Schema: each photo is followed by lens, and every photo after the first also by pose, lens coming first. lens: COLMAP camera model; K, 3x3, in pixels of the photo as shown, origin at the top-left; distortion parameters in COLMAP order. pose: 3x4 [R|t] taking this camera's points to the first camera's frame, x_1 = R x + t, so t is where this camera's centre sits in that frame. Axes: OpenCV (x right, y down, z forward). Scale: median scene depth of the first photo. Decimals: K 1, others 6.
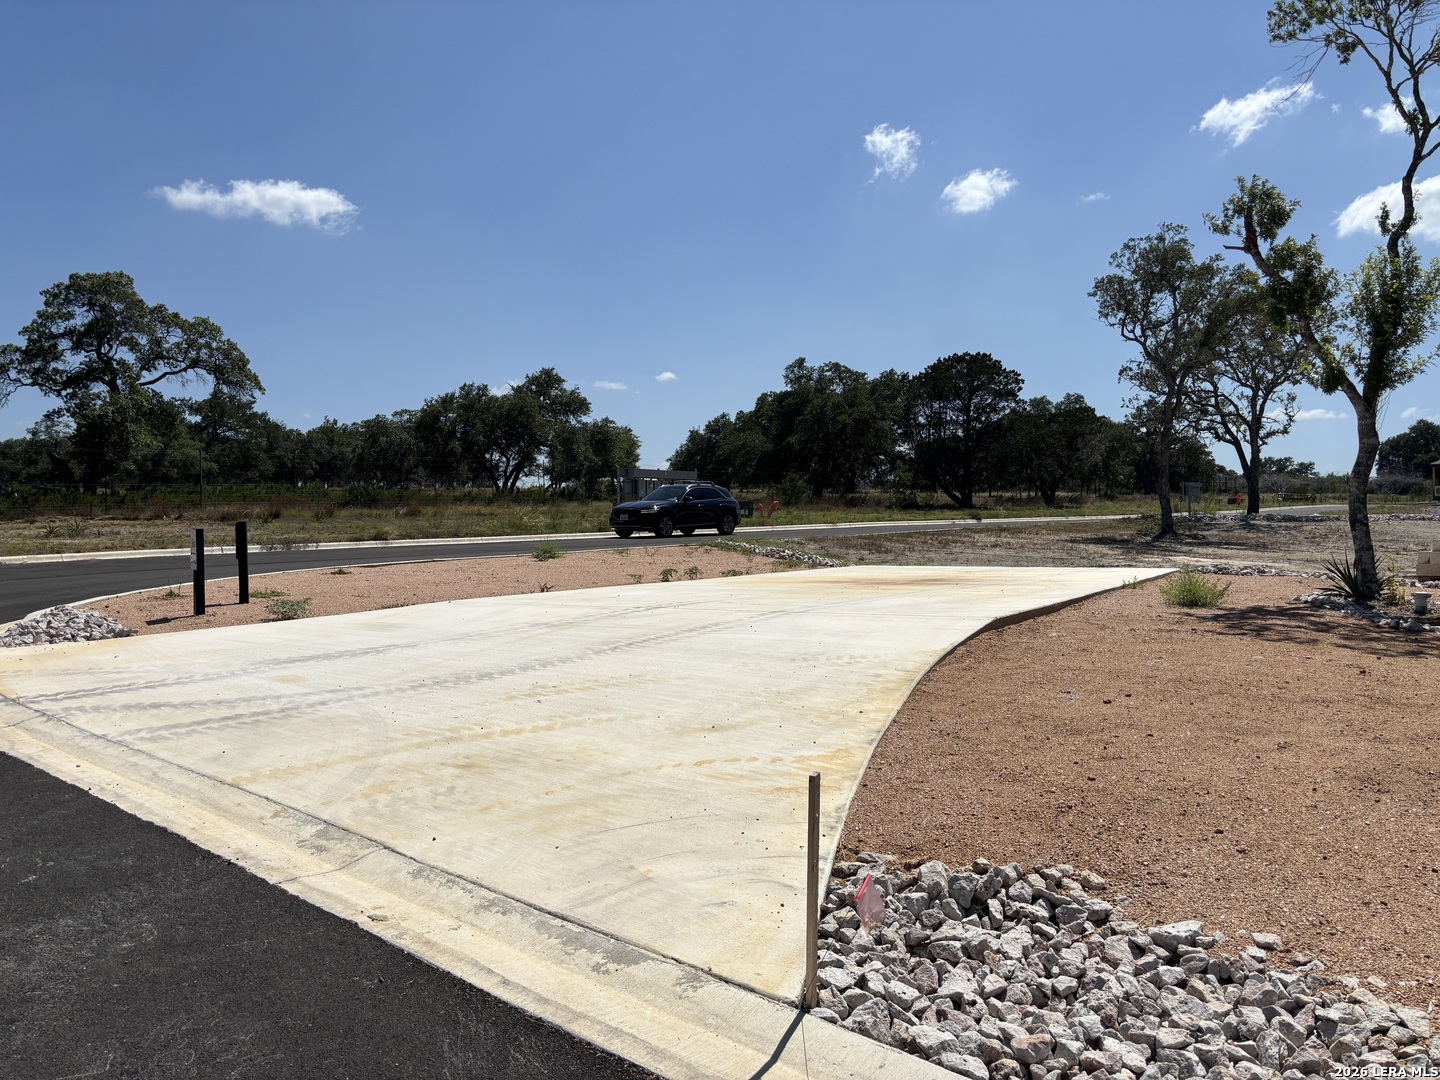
lens RADIAL K [[1110.8, 0, 720.0], [0, 1110.8, 540.0], [0, 0, 1]] dist [0.043071, -0.002471]
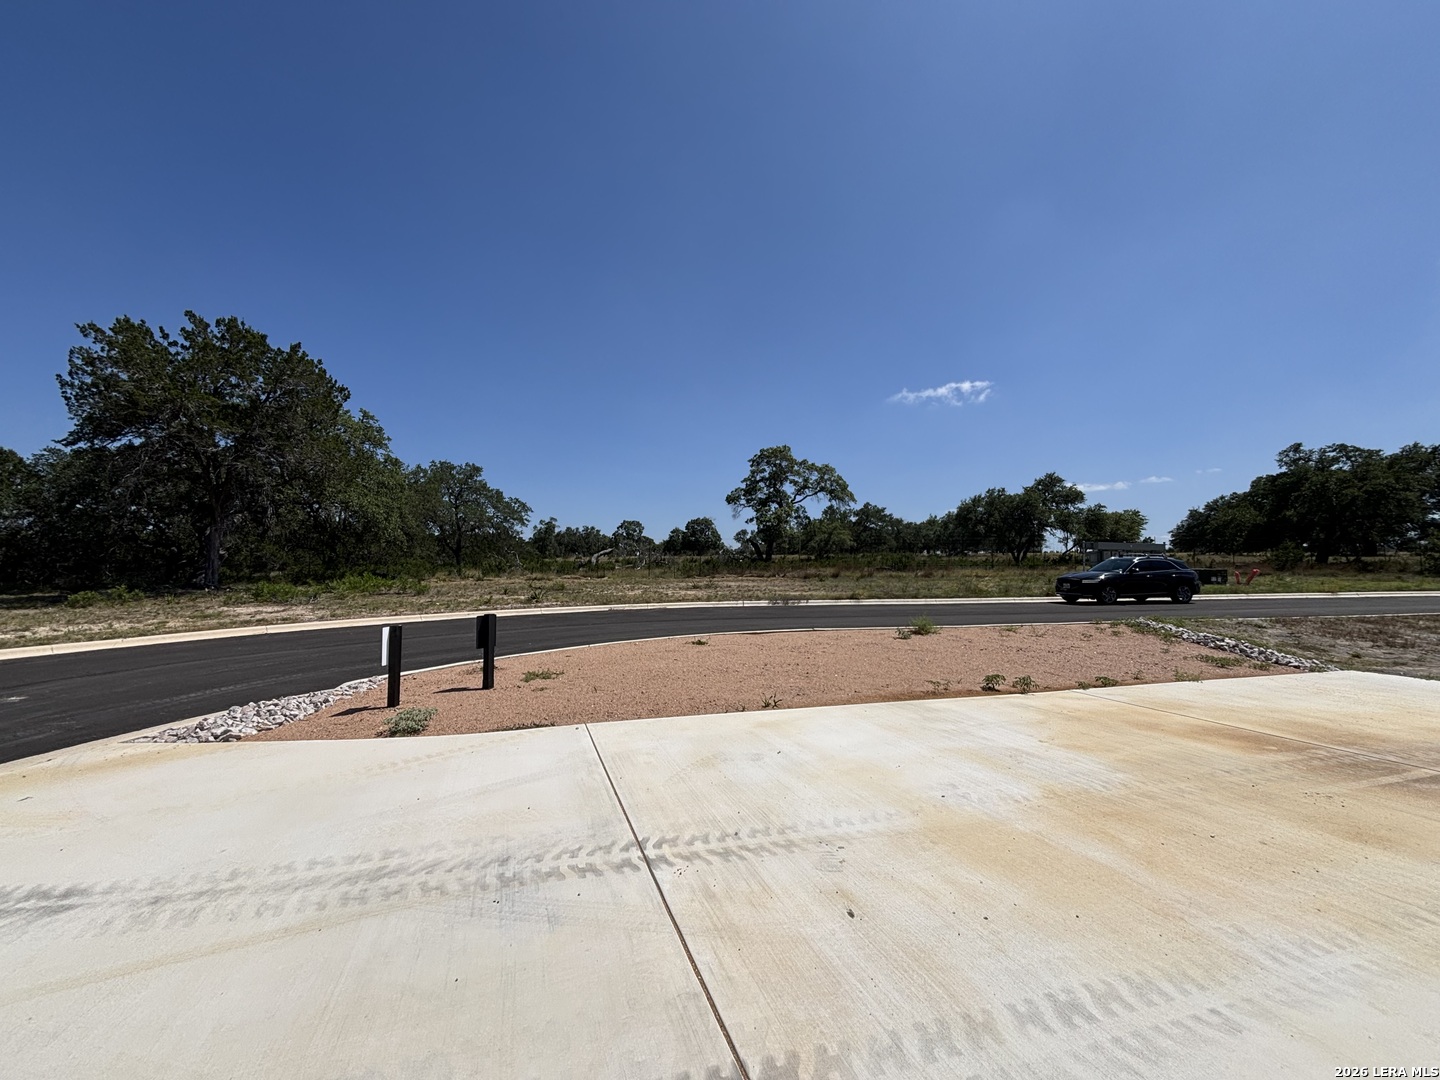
lens RADIAL K [[604.9, 0, 682.6], [0, 604.9, 538.5], [0, 0, 1]] dist [0.012060, -0.006069]
pose [[0.743573, -0.024664, -0.668200, 0.017889], [-0.023094, 0.997776, -0.062528, -0.008628], [0.668256, 0.061925, 0.741350, 0.100060]]
